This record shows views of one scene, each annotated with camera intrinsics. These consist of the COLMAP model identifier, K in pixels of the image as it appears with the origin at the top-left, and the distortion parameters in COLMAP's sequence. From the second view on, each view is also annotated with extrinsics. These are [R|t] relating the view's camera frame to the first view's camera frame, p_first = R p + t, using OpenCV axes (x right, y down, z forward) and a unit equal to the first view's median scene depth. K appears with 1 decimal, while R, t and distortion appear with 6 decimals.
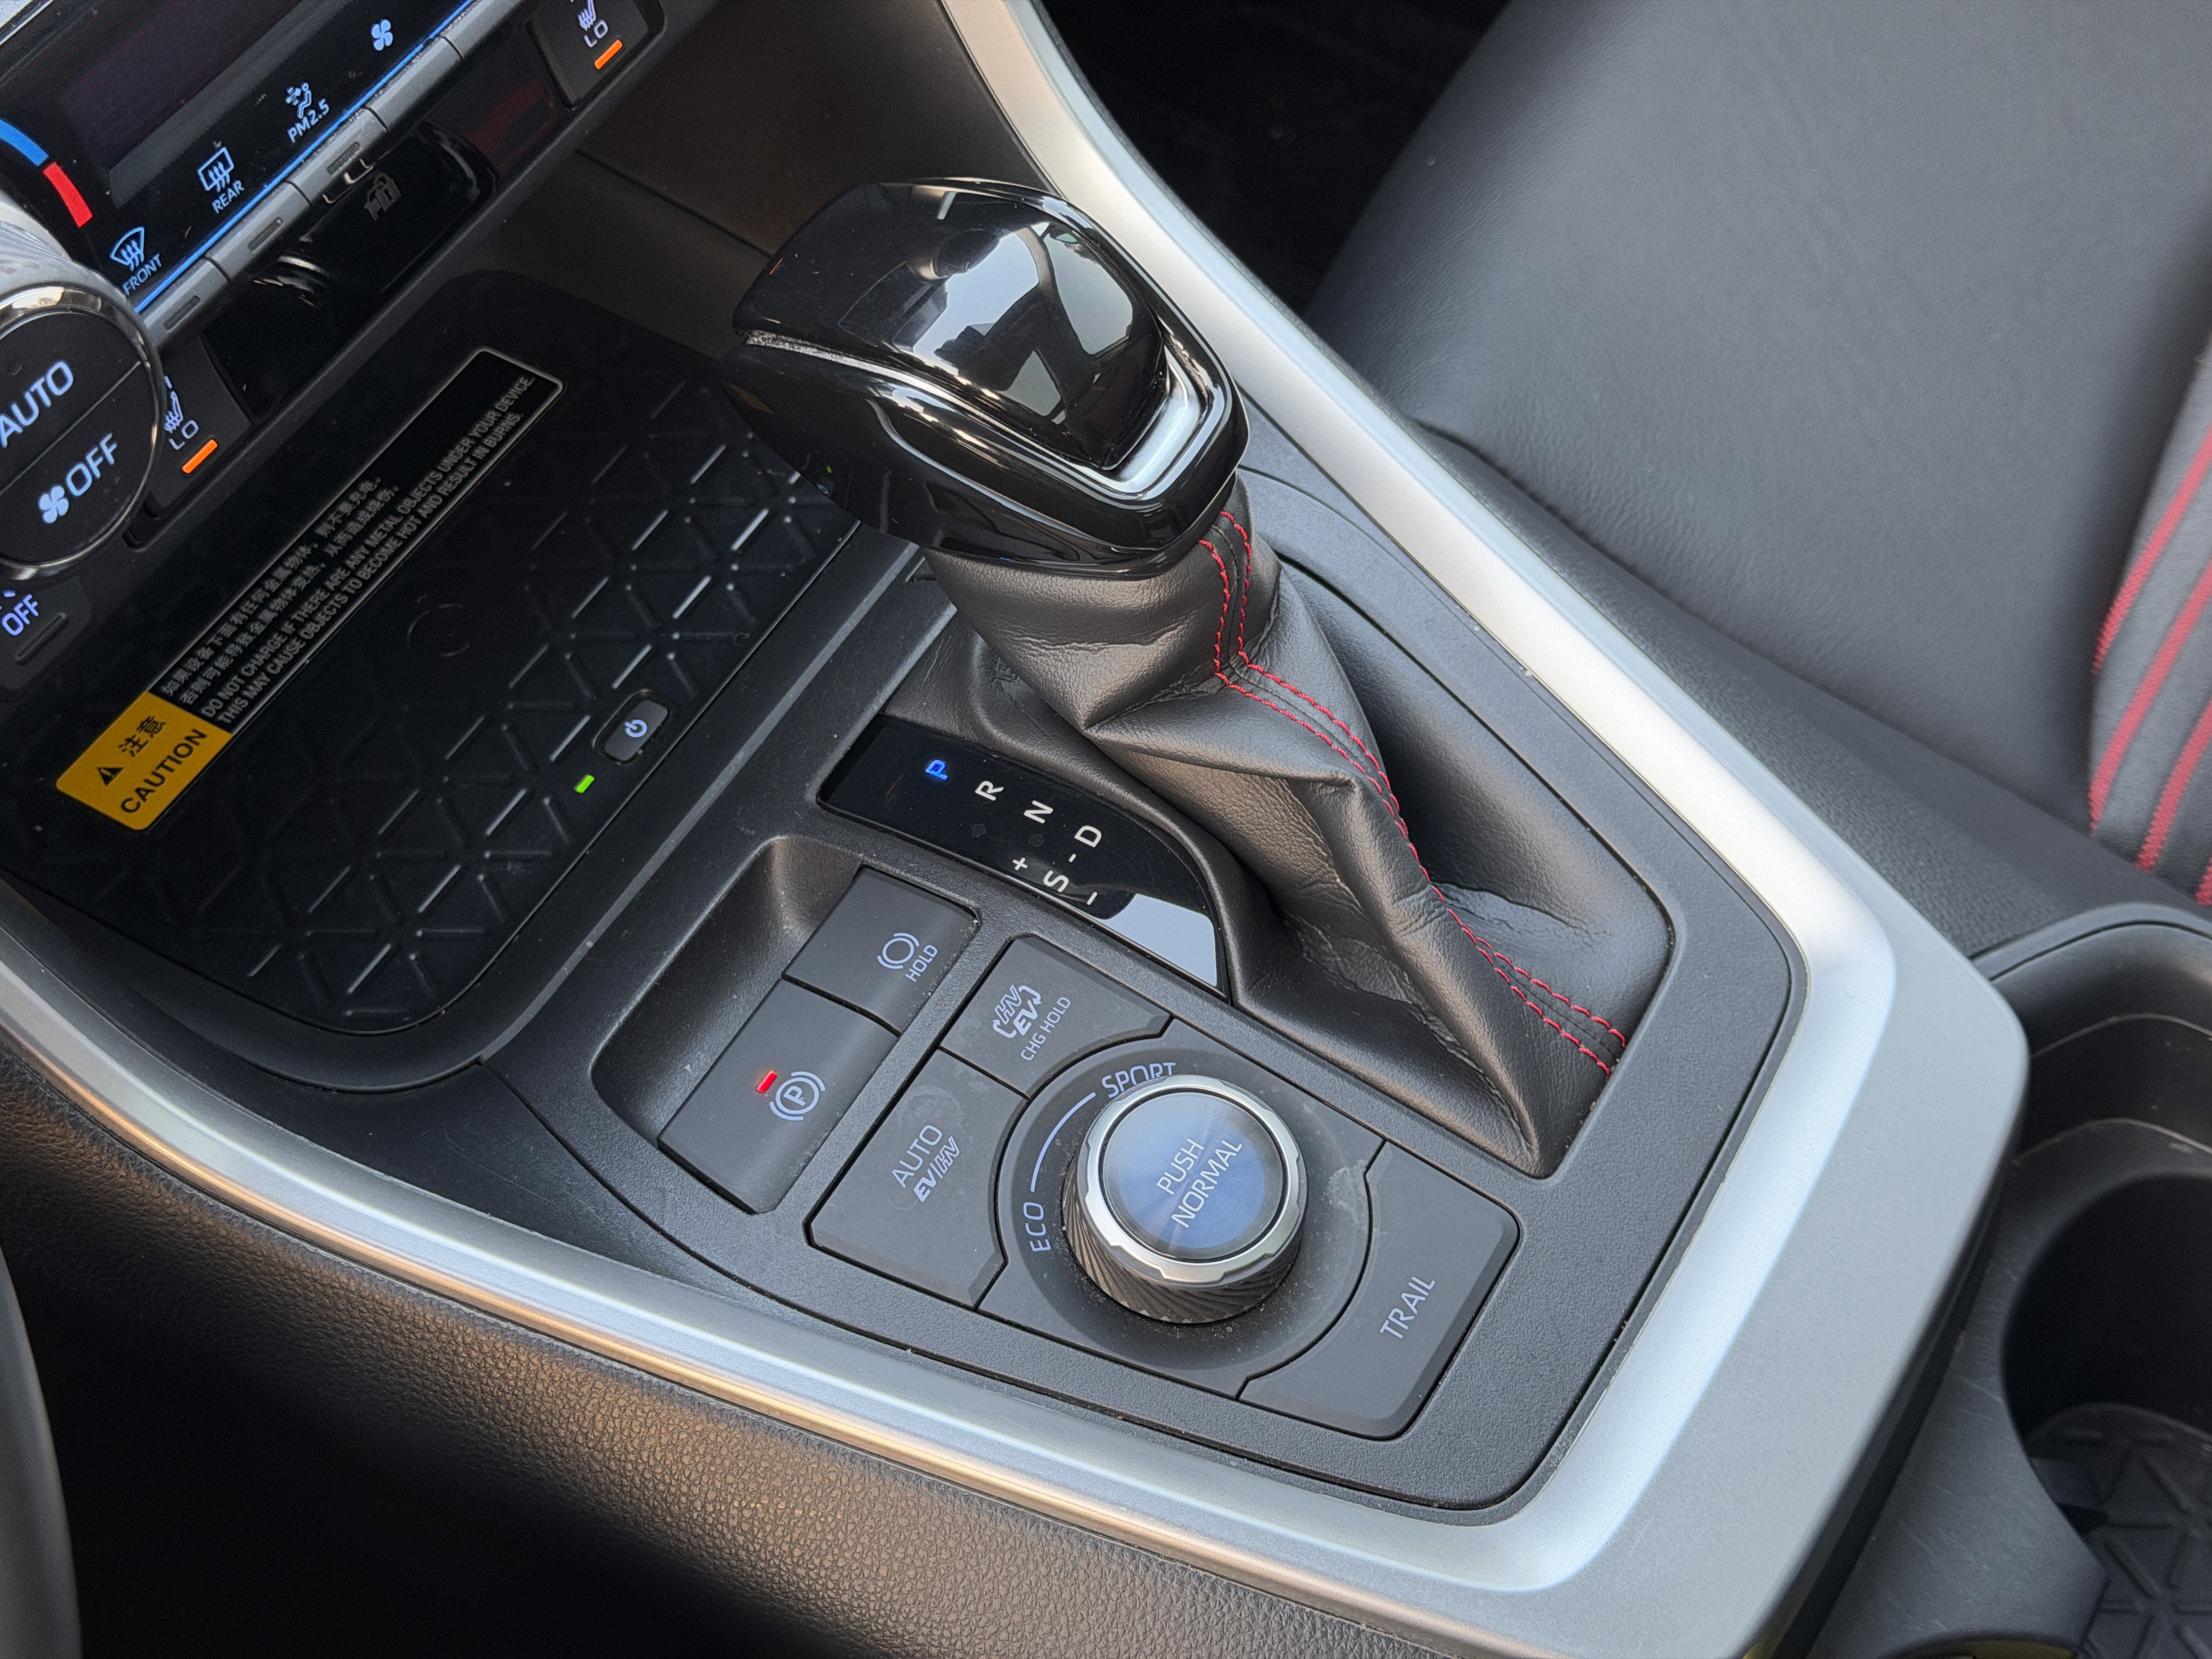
lens RADIAL K [[3109.3, 0, 1106.0], [0, 3109.3, 829.5], [0, 0, 1]] dist [0.007466, 0.022954]
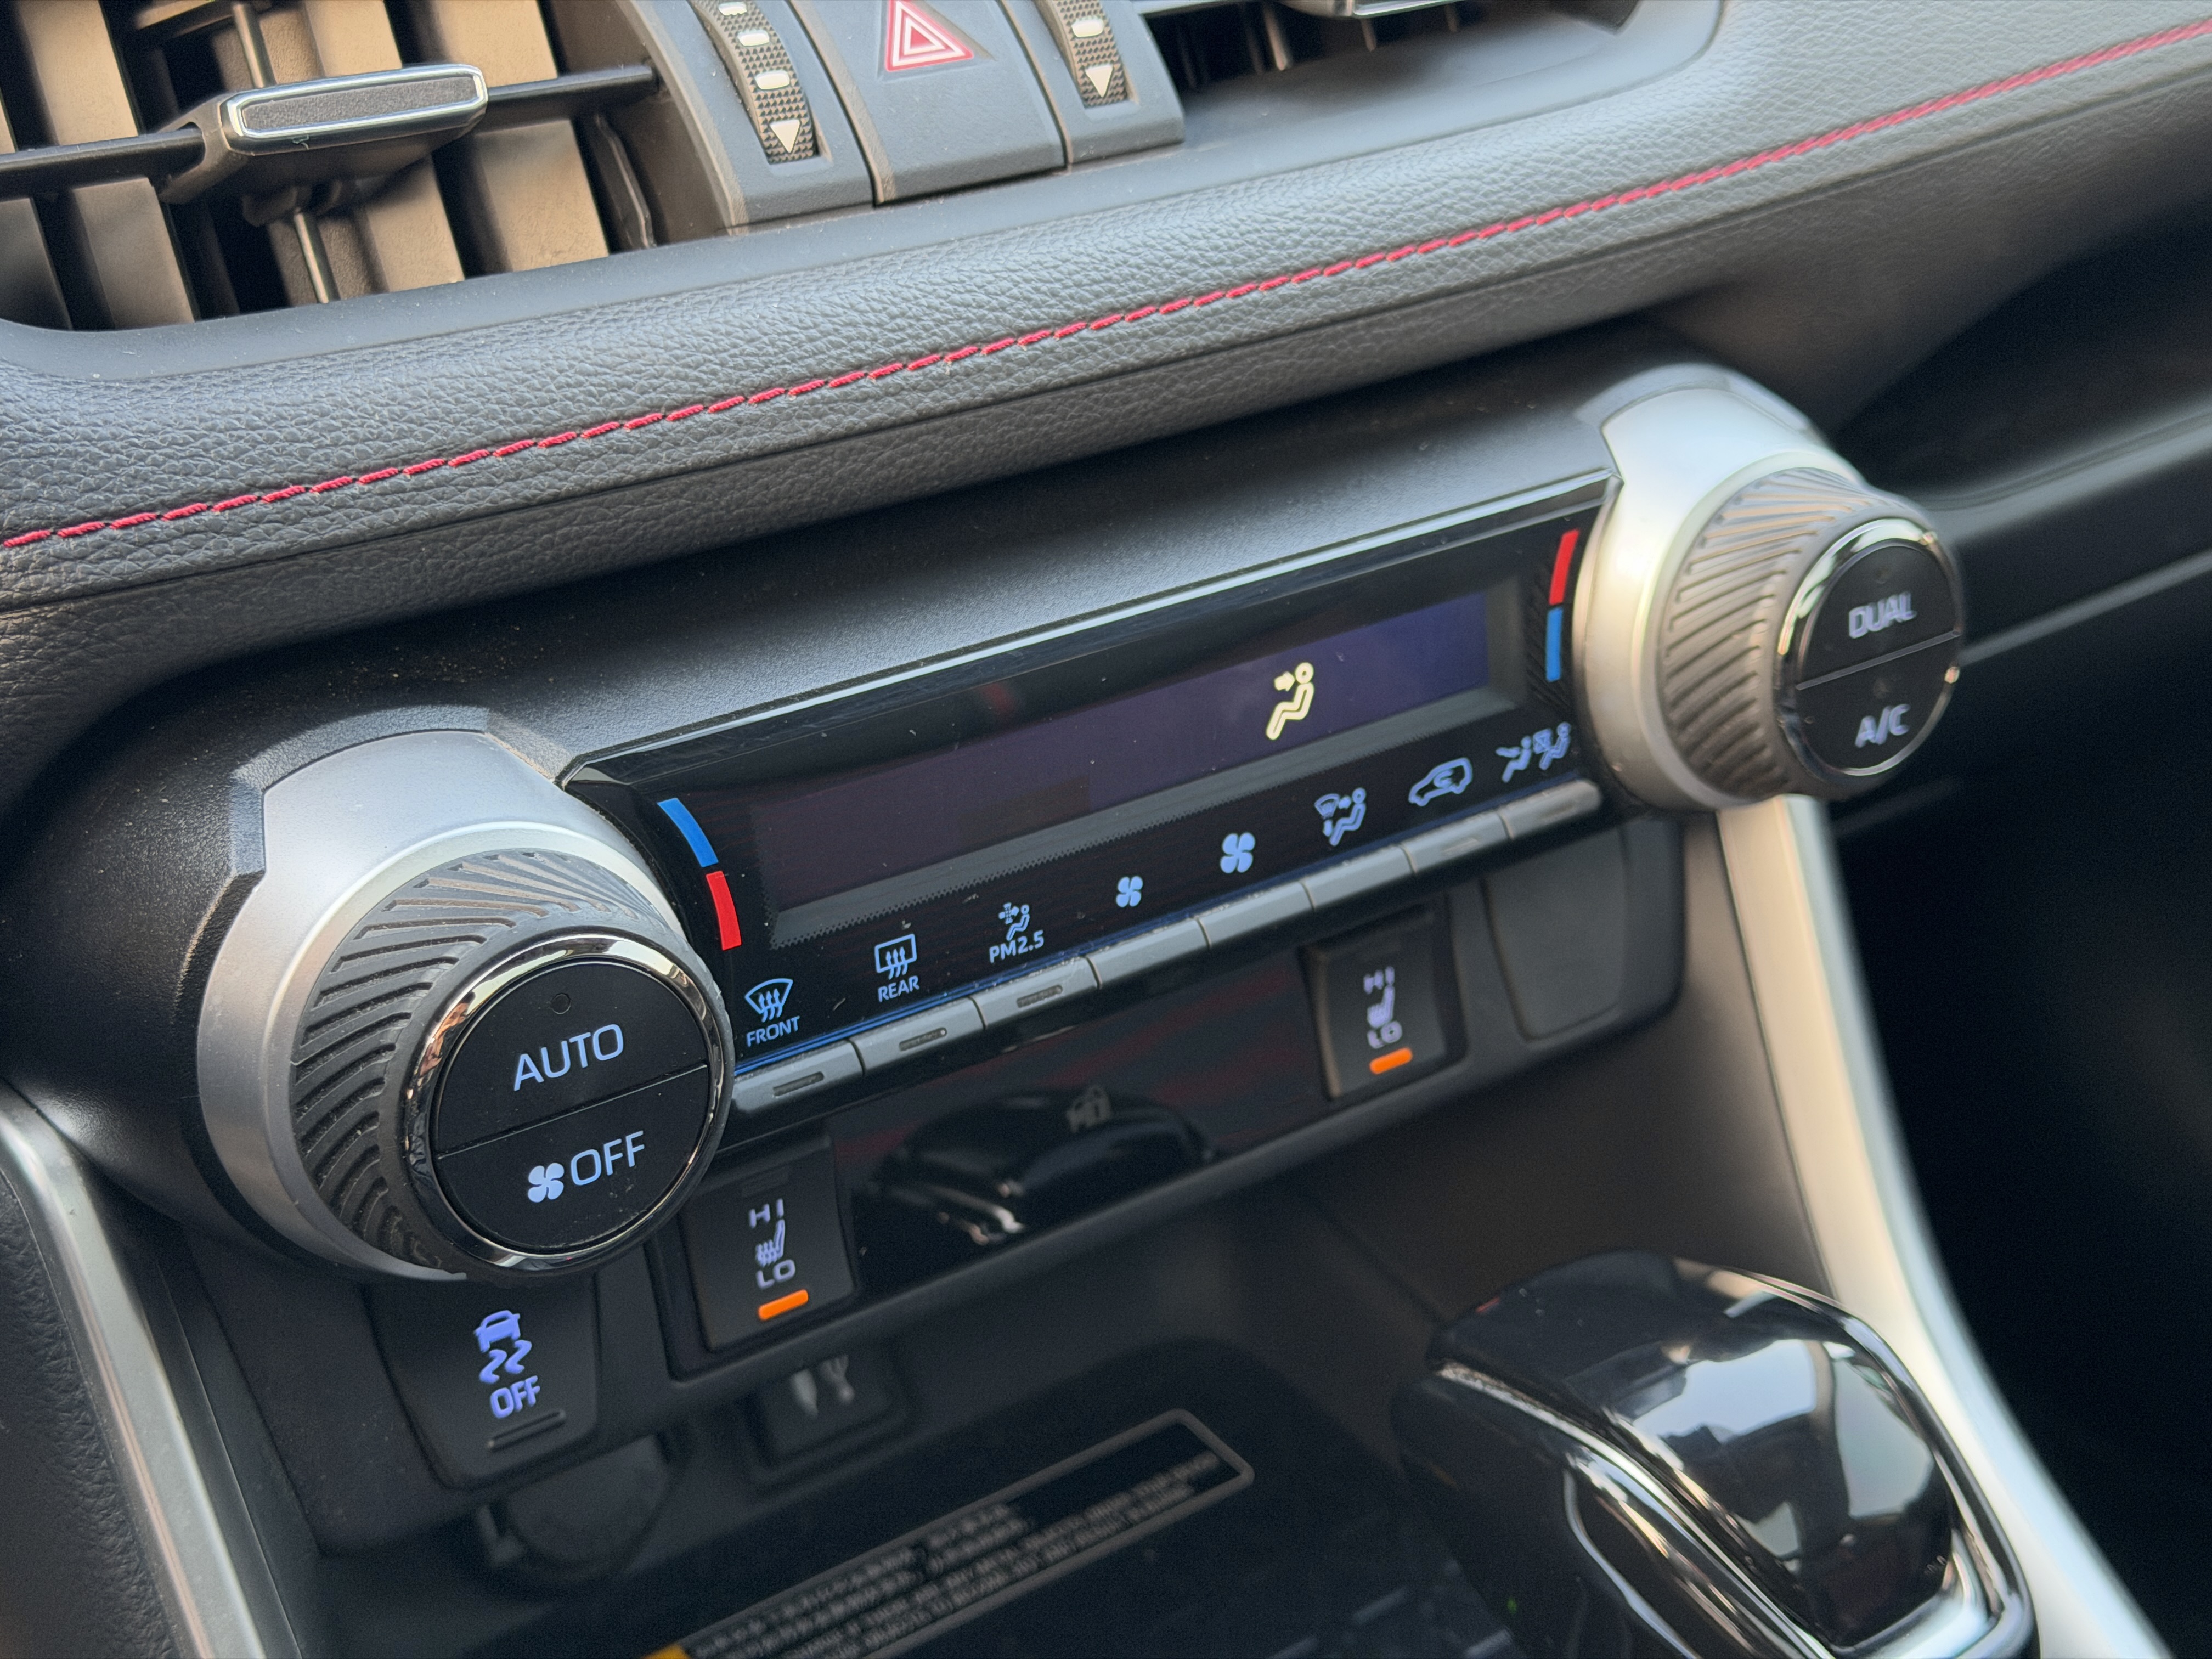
lens RADIAL K [[3093.0, 0, 1024.2], [0, 3093.0, 843.9], [0, 0, 1]] dist [0.148941, -0.012972]
pose [[0.911328, 0.215035, -0.351056, 0.046453], [-0.347733, 0.858542, -0.376812, 0.075009], [0.220368, 0.465474, 0.857189, 0.225768]]
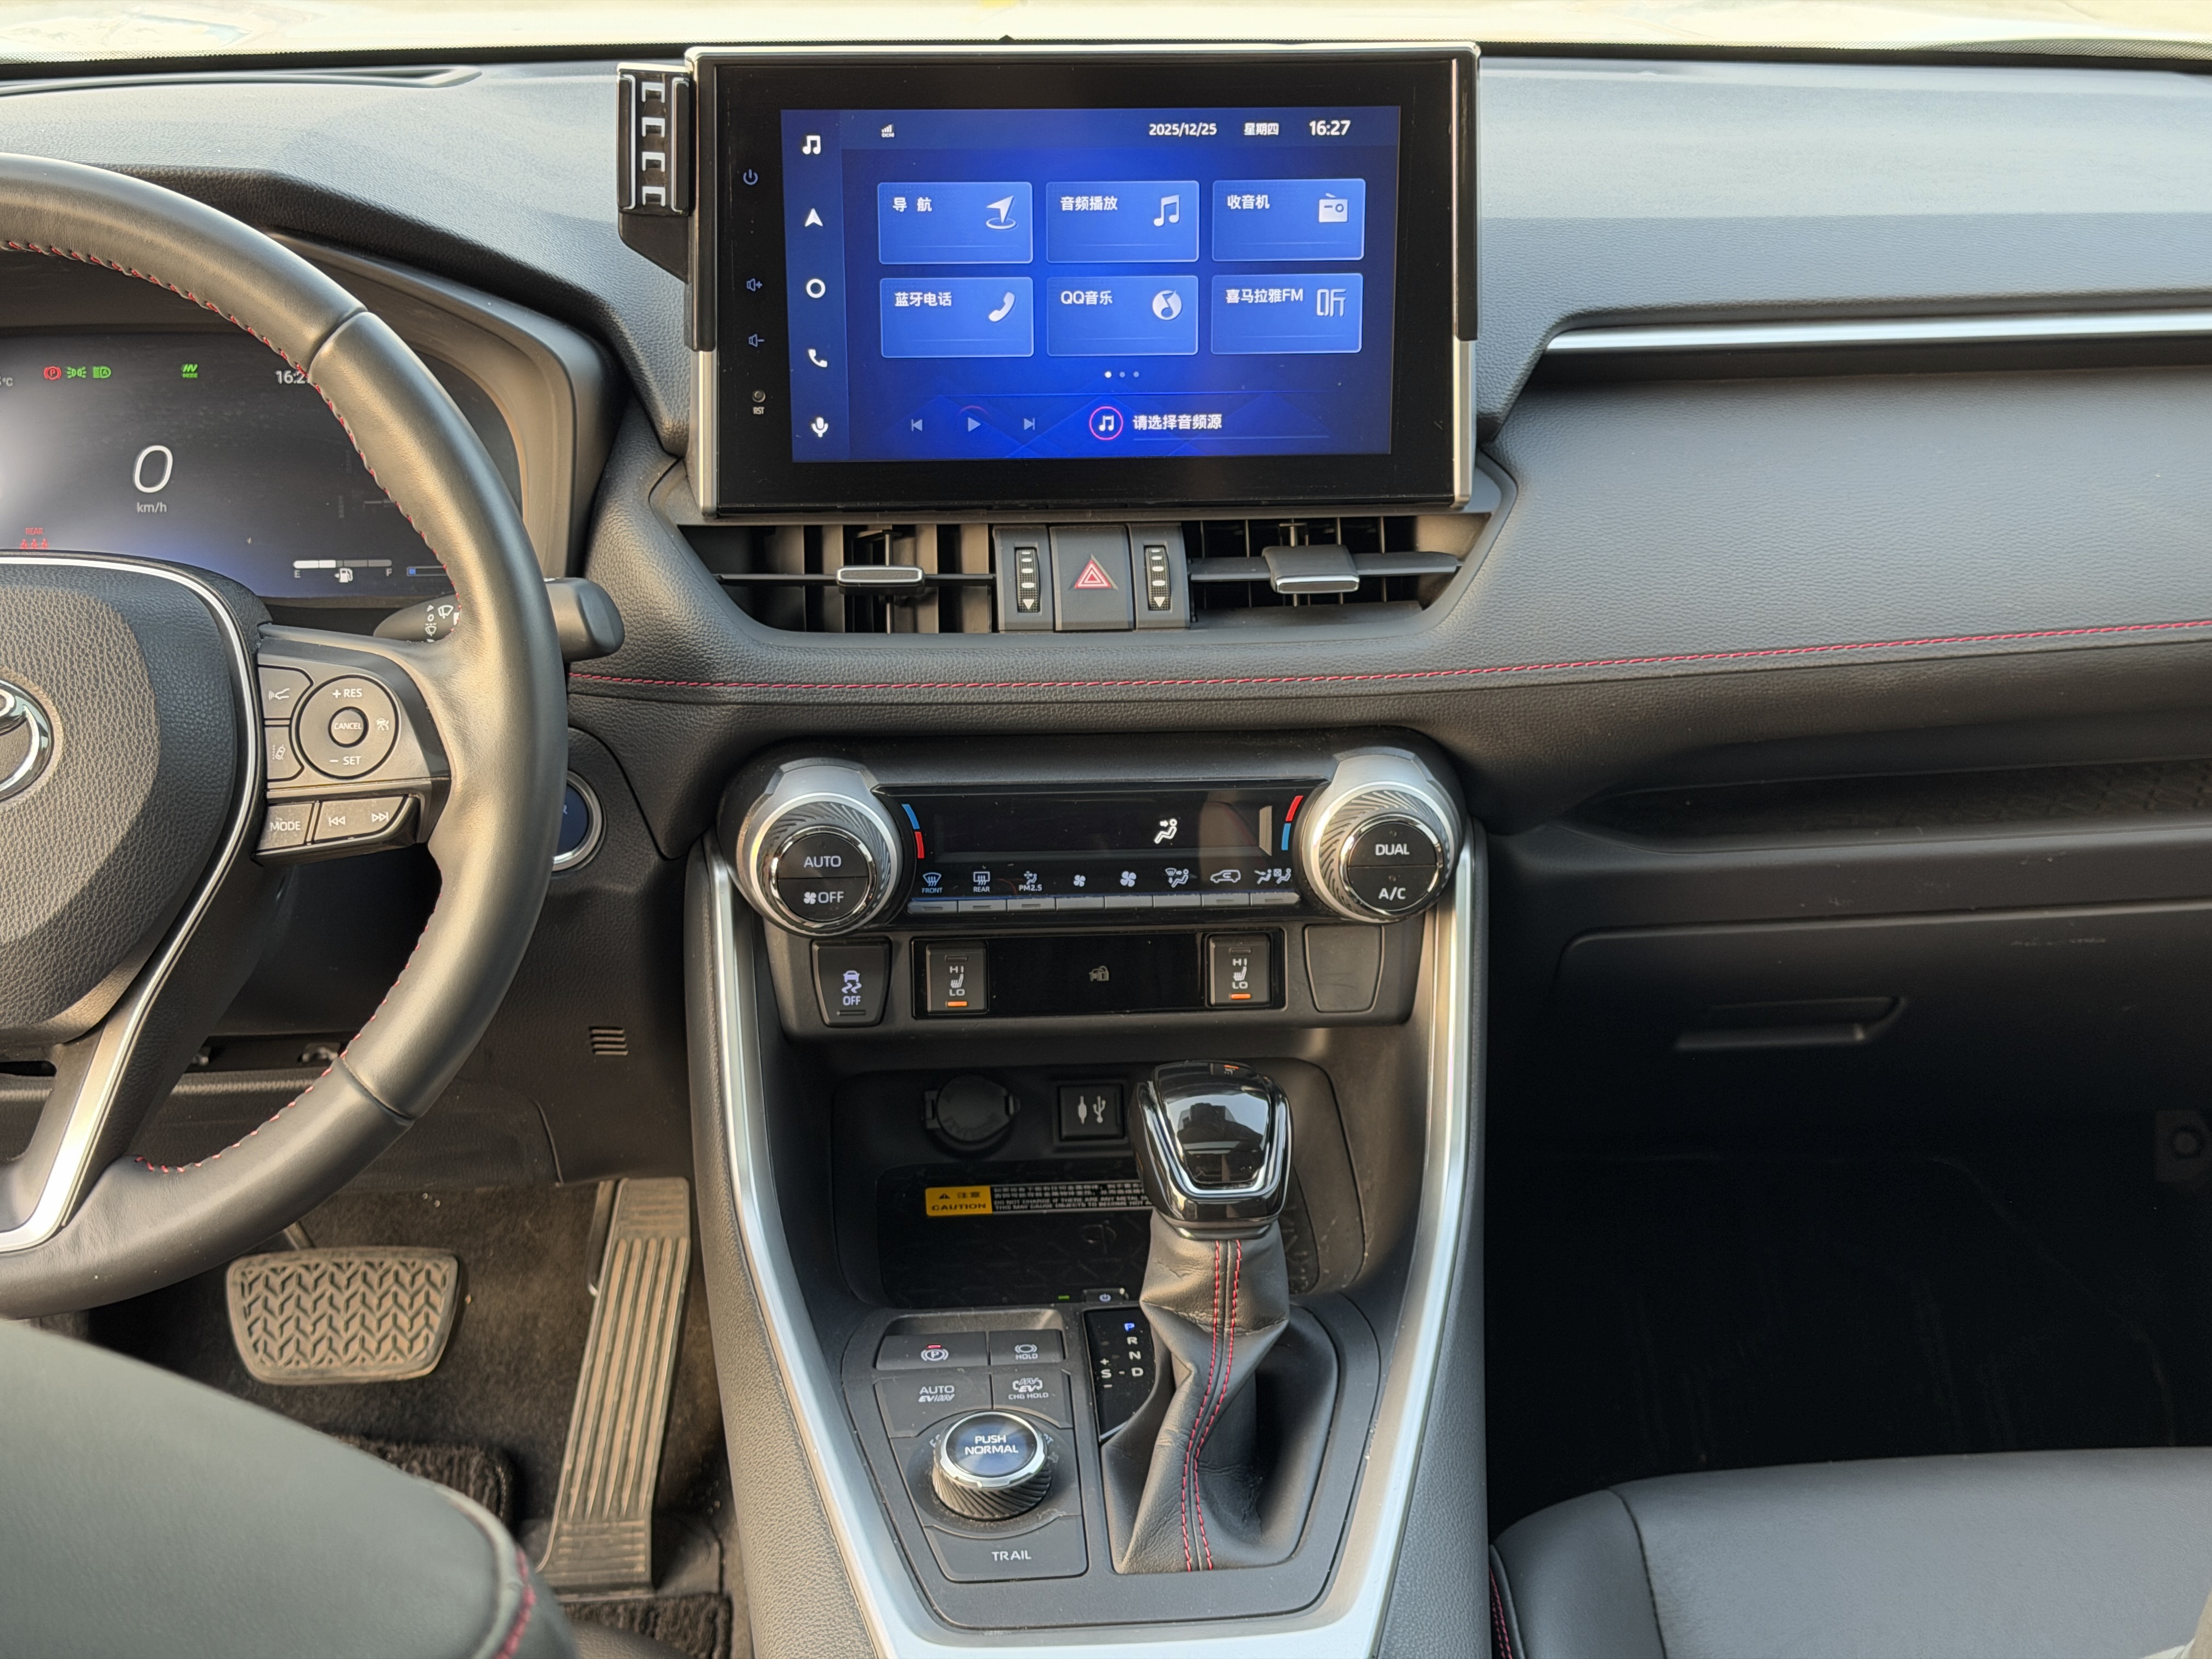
lens RADIAL K [[3118.6, 0, 1104.0], [0, 3118.6, 843.3], [0, 0, 1]] dist [0.177070, -0.397082]
pose [[0.567390, 0.341722, -0.749196, 1.618183], [-0.678775, 0.709184, -0.190586, 0.184715], [0.466190, 0.616672, 0.634336, -0.589899]]
